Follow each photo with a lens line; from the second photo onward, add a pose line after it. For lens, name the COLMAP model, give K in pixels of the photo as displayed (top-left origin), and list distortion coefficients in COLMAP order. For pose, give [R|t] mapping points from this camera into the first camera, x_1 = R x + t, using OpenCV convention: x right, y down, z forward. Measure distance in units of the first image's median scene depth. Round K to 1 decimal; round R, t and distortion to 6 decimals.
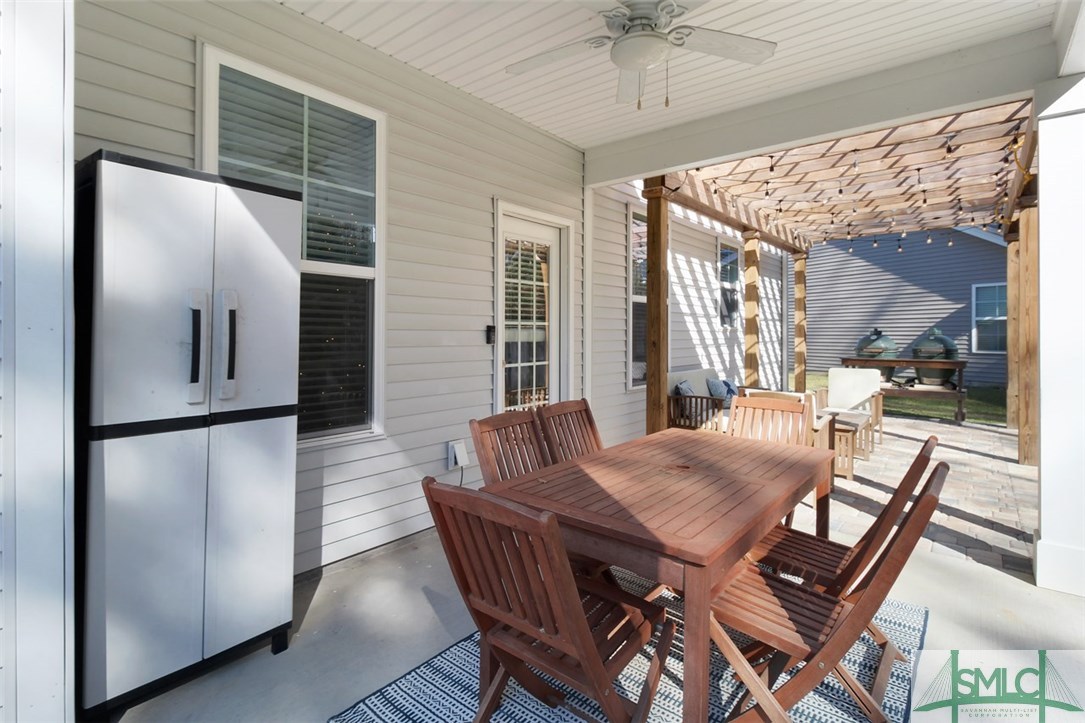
lens RADIAL K [[525.8, 0, 547.8], [0, 525.8, 341.8], [0, 0, 1]] dist [0.010181, -0.002750]
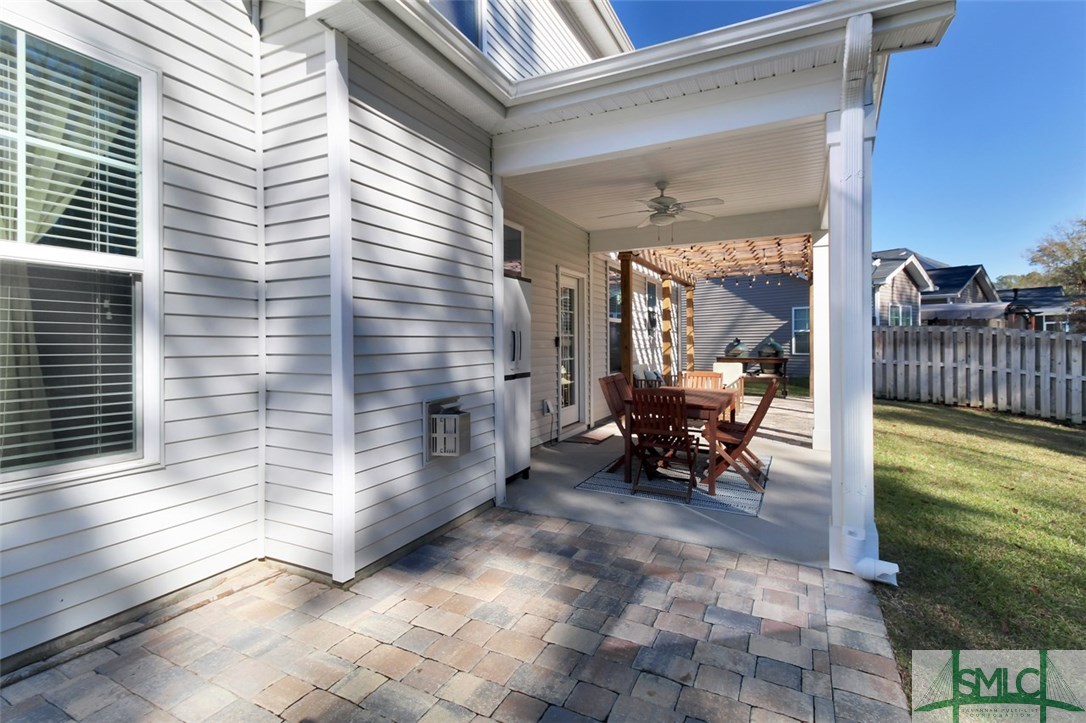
lens RADIAL K [[526.3, 0, 541.3], [0, 526.3, 354.7], [0, 0, 1]] dist [0.010181, -0.002750]
pose [[0.973961, -0.009086, 0.226535, -0.317856], [0.007627, 0.999944, 0.007315, 0.009440], [-0.226589, -0.005397, 0.973975, -0.411558]]
